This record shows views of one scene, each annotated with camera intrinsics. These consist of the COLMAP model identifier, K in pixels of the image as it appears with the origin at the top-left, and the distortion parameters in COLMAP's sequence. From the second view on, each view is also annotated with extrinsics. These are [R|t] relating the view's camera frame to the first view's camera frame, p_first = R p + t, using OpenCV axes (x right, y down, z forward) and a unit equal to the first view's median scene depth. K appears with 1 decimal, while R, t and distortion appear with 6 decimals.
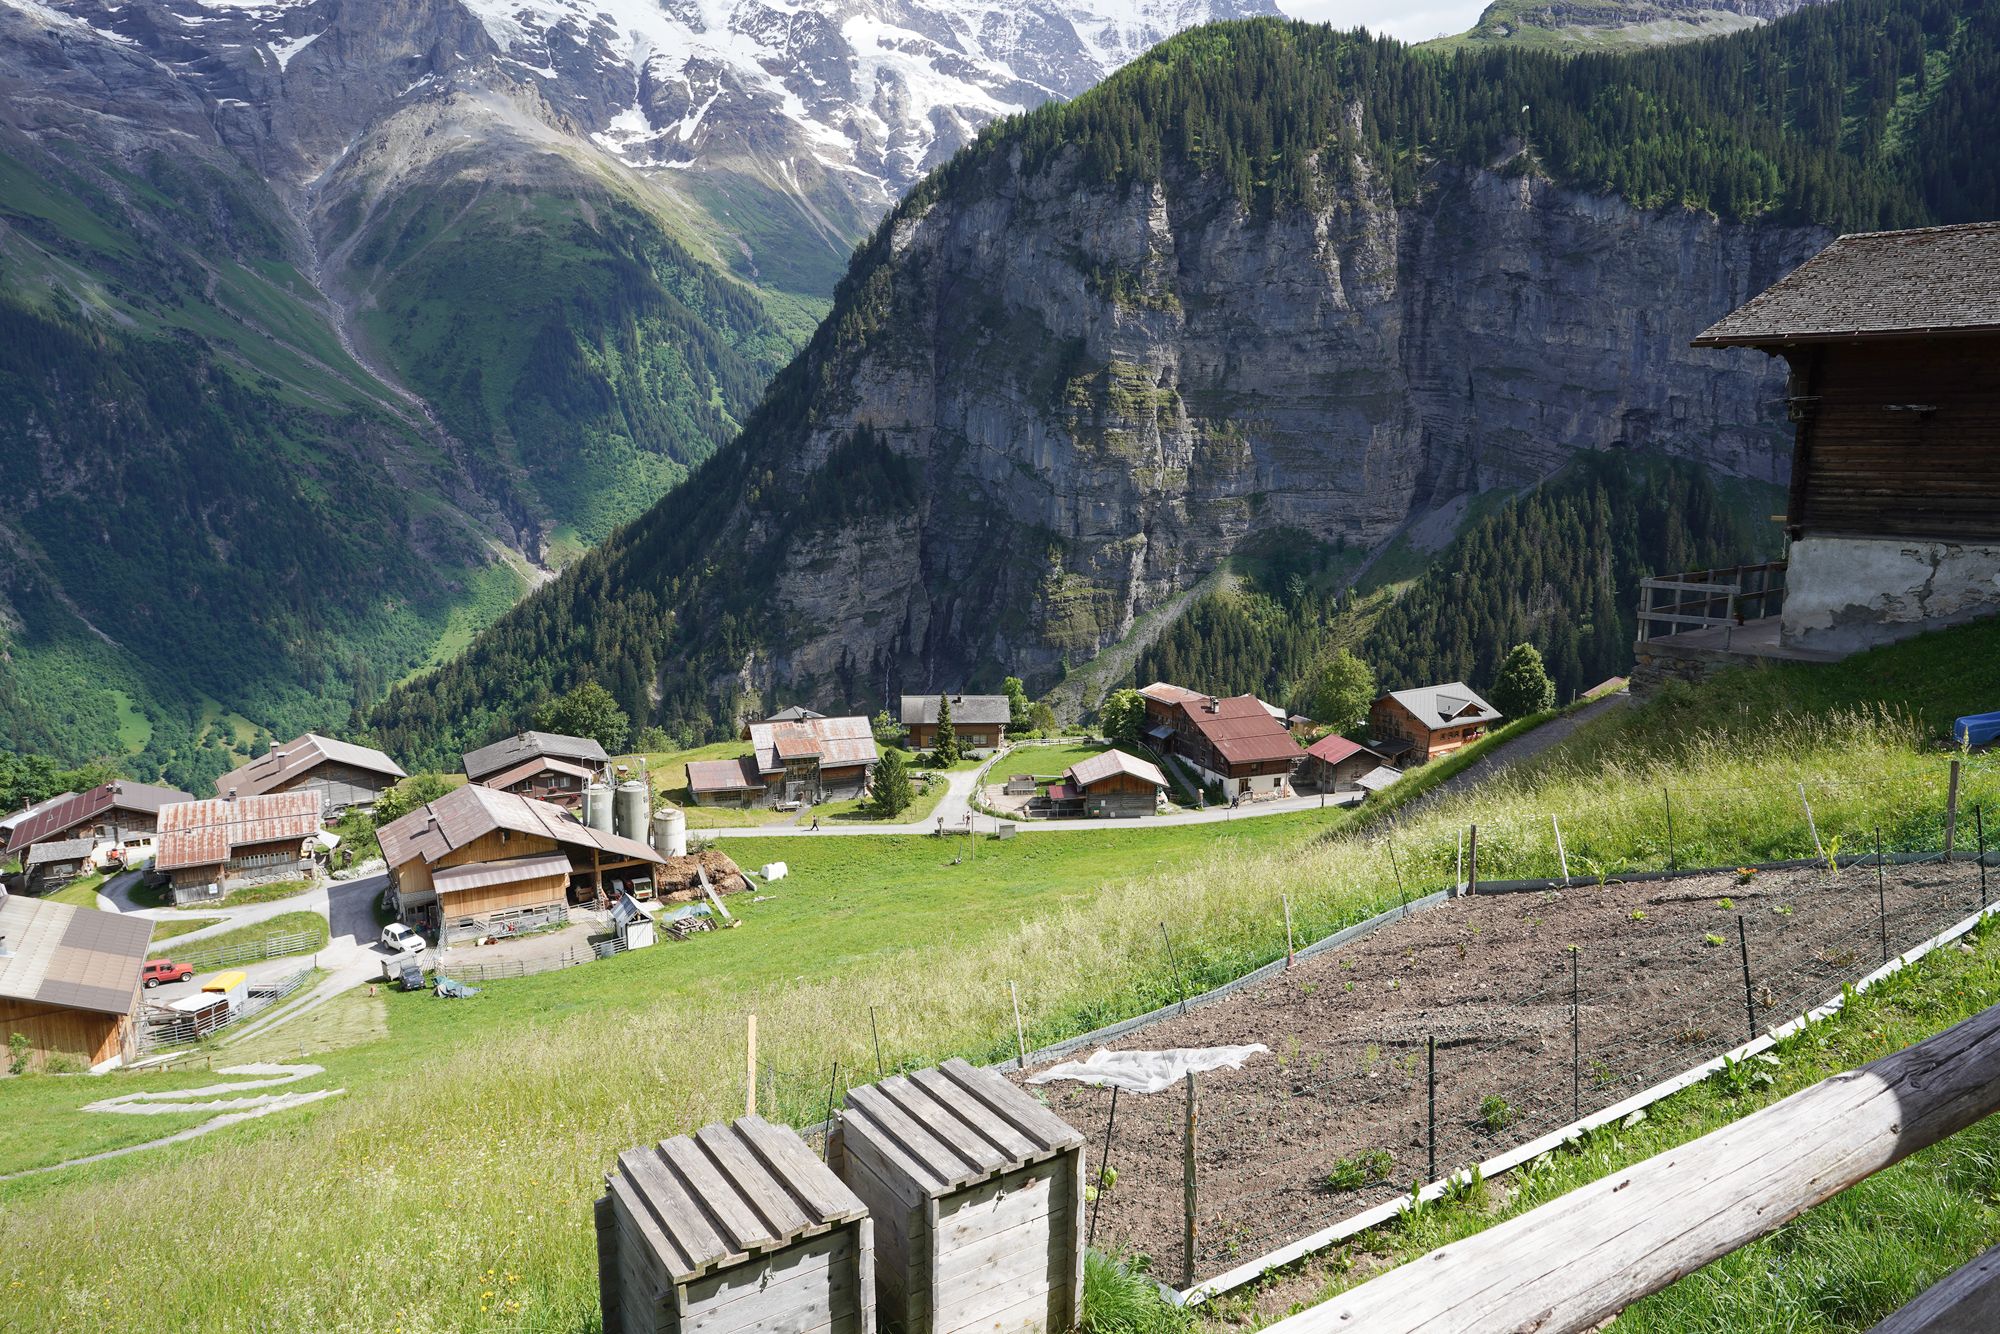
lens RADIAL K [[1310.4, 0, 996.4], [0, 1310.4, 671.6], [0, 0, 1]] dist [-0.027484, 0.025352]
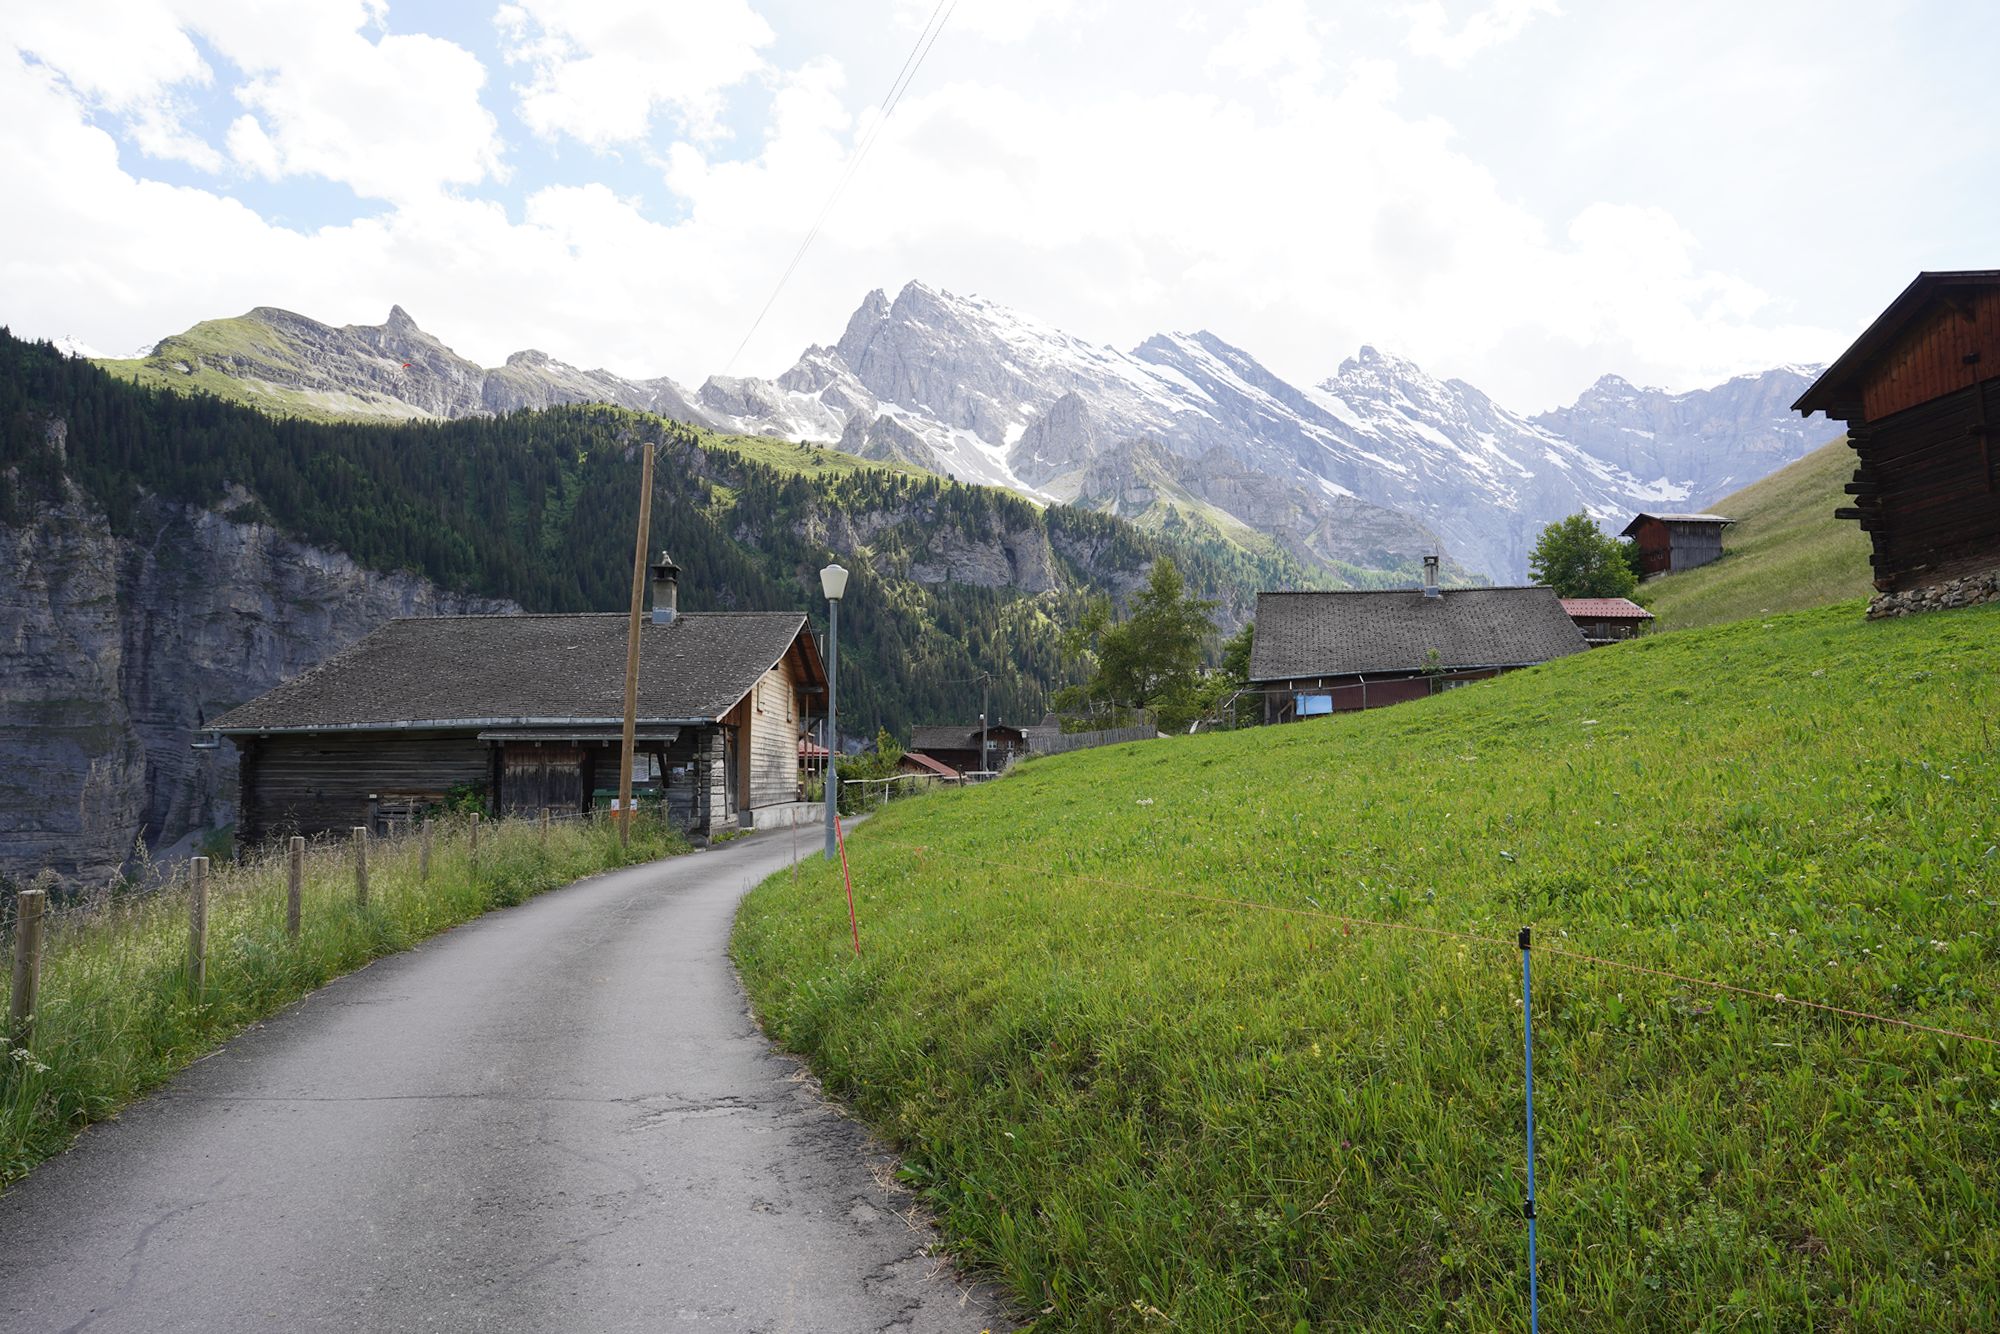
lens RADIAL K [[1363.9, 0, 993.6], [0, 1363.9, 670.6], [0, 0, 1]] dist [-0.019310, 0.014492]
pose [[0.601698, 0.060043, 0.796464, -0.084261], [0.140679, 0.973615, -0.179676, 0.010664], [-0.786237, 0.220157, 0.577375, -0.058079]]
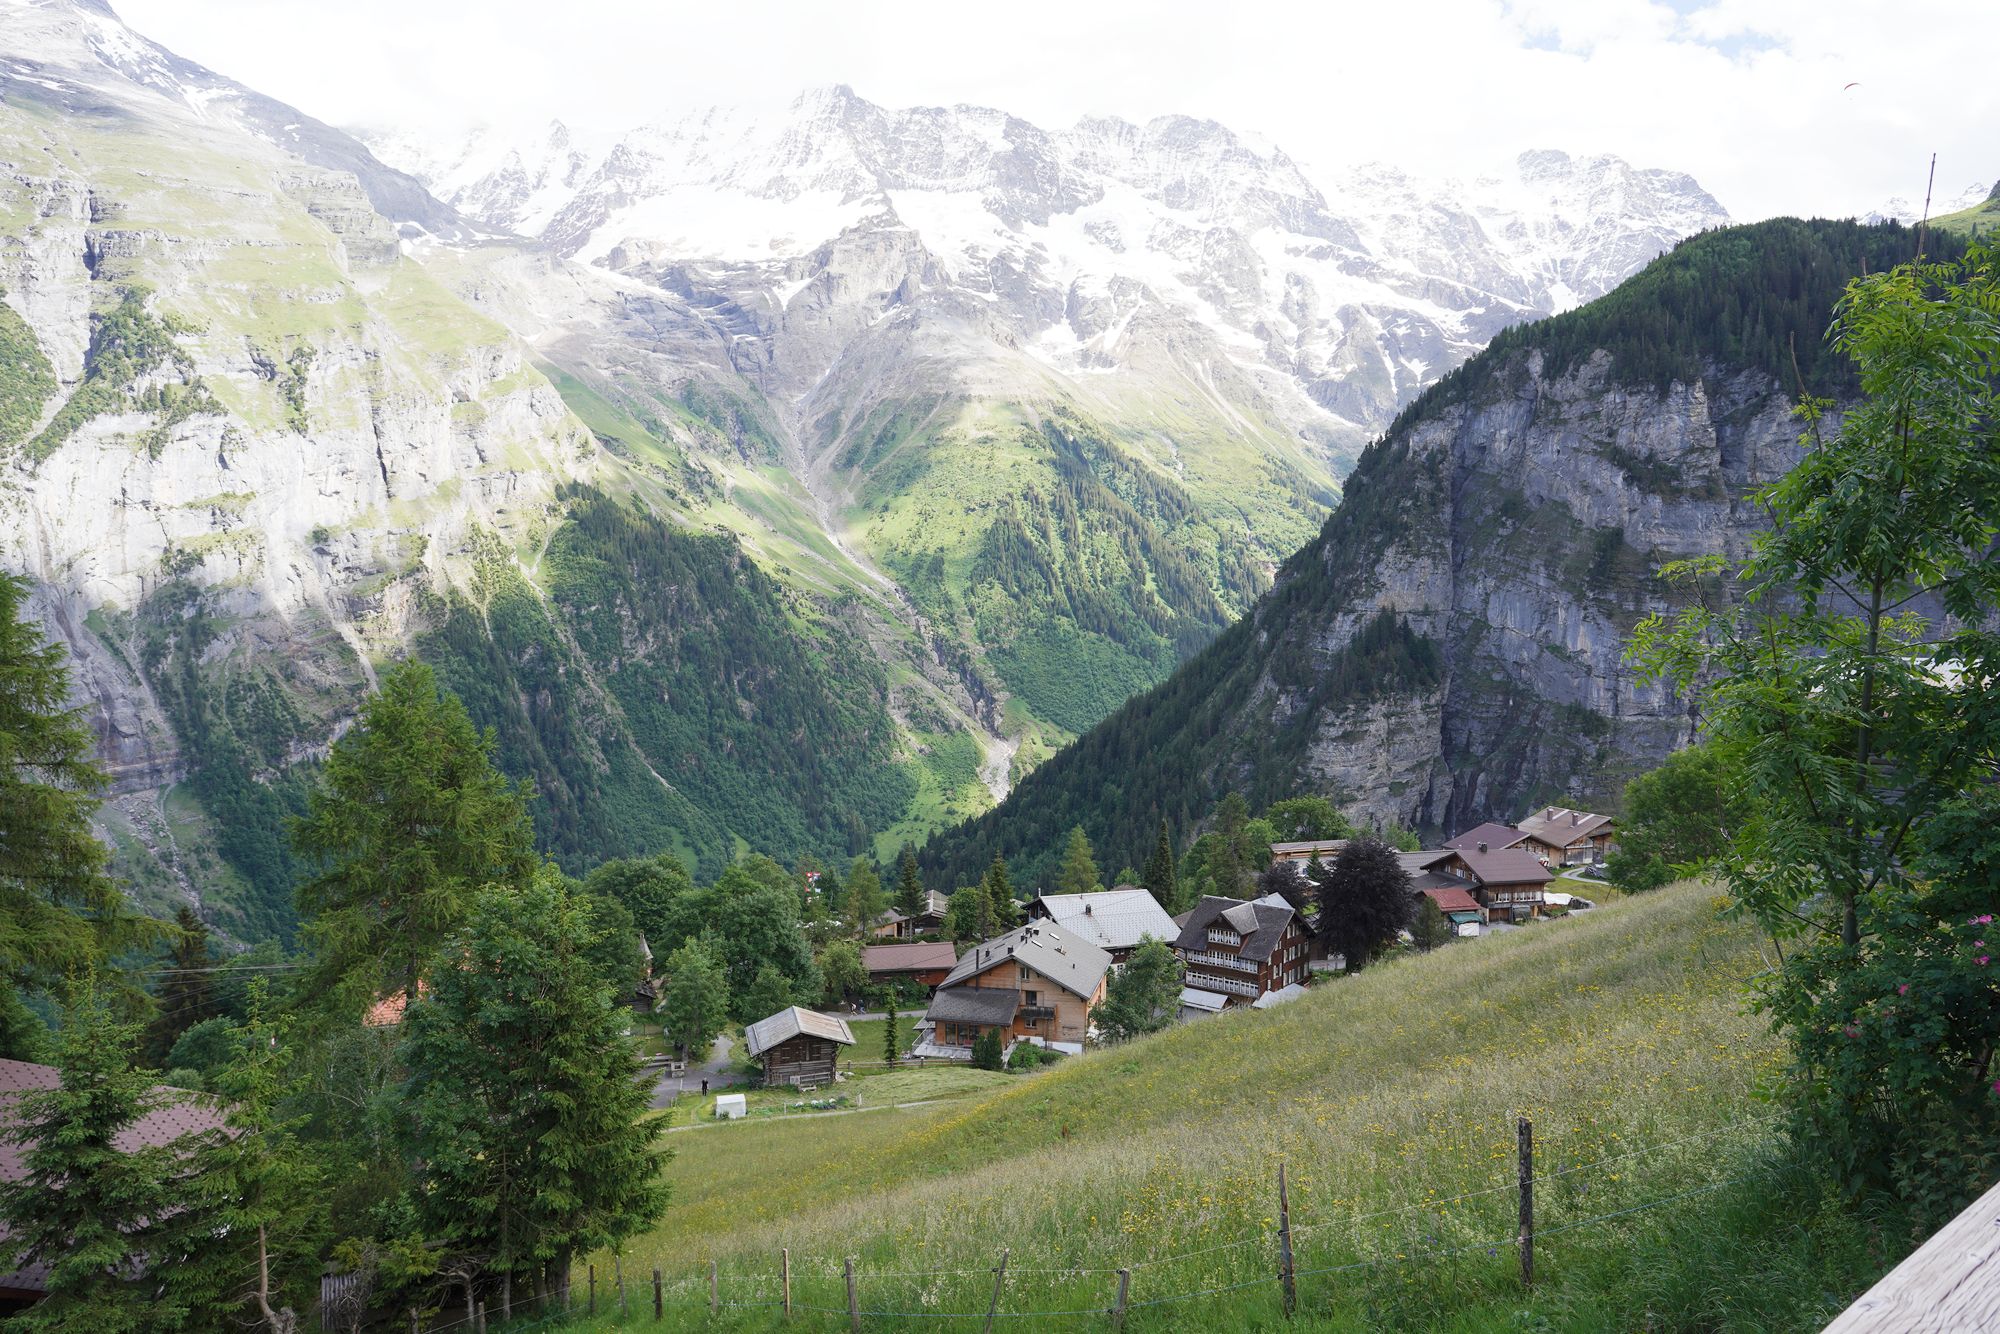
lens RADIAL K [[1310.4, 0, 995.9], [0, 1310.4, 669.4], [0, 0, 1]] dist [-0.027484, 0.025352]
pose [[0.961941, 0.016696, -0.272746, -0.116020], [-0.054474, 0.989814, -0.131532, 0.019648], [0.267771, 0.141384, 0.953053, -0.101297]]
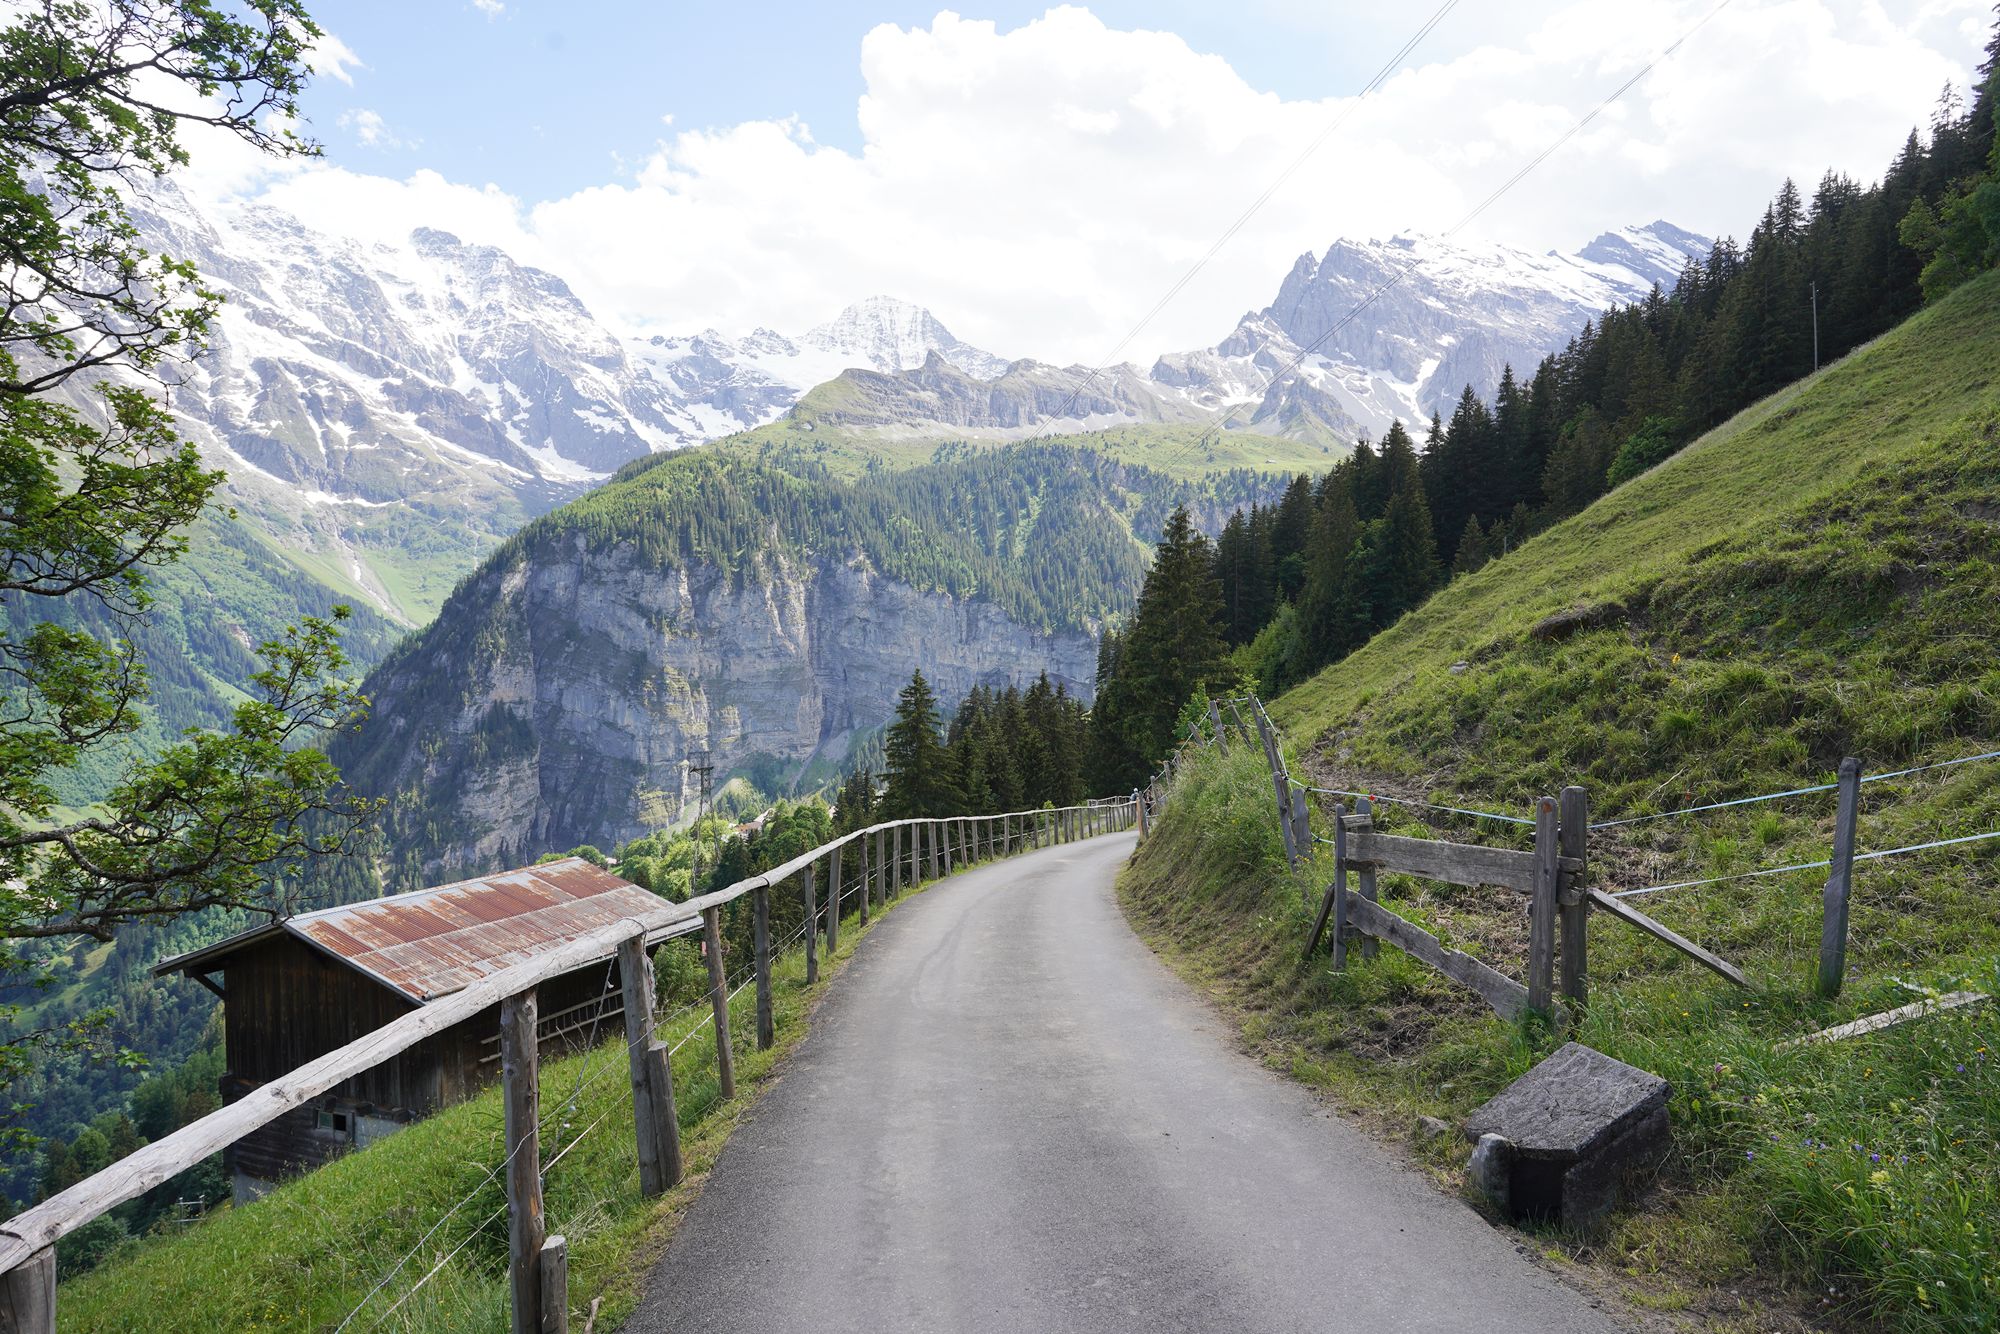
lens RADIAL K [[1310.4, 0, 1000.3], [0, 1310.4, 660.7], [0, 0, 1]] dist [-0.027484, 0.025352]
pose [[0.853092, -0.014213, 0.521568, -0.411428], [0.100210, 0.985482, -0.137053, 0.046103], [-0.512048, 0.169185, 0.842130, -0.686251]]
